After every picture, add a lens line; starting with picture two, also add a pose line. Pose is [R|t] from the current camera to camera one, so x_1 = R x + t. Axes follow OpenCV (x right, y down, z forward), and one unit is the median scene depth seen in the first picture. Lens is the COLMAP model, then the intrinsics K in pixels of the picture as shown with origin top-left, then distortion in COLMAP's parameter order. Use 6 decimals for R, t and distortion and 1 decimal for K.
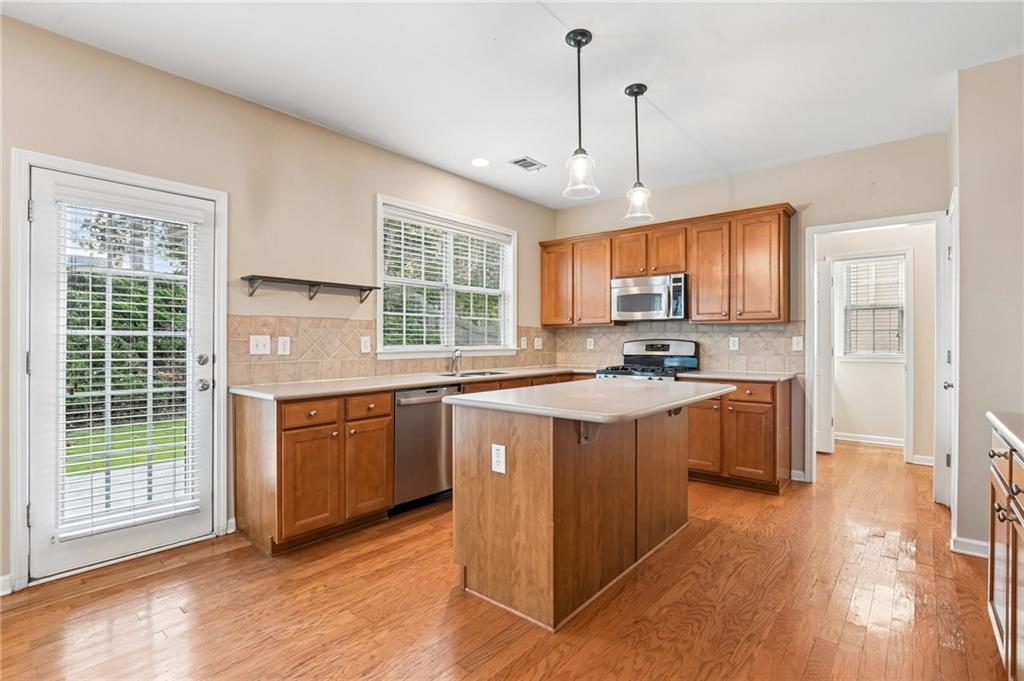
lens RADIAL K [[479.8, 0, 514.3], [0, 479.8, 339.6], [0, 0, 1]] dist [-0.003013, -0.000160]
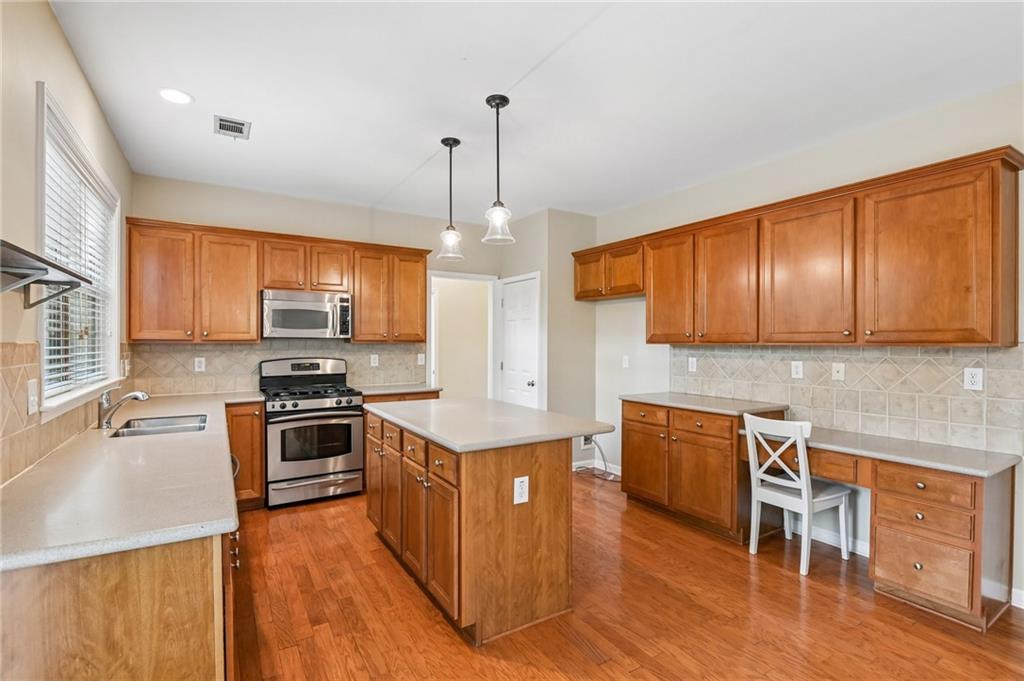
lens RADIAL K [[479.8, 0, 513.9], [0, 479.8, 343.8], [0, 0, 1]] dist [-0.003013, -0.000160]
pose [[0.314338, -0.005049, 0.949298, -1.063307], [-0.004301, 0.999968, 0.006743, -0.082401], [-0.949301, -0.006203, 0.314306, 0.705150]]
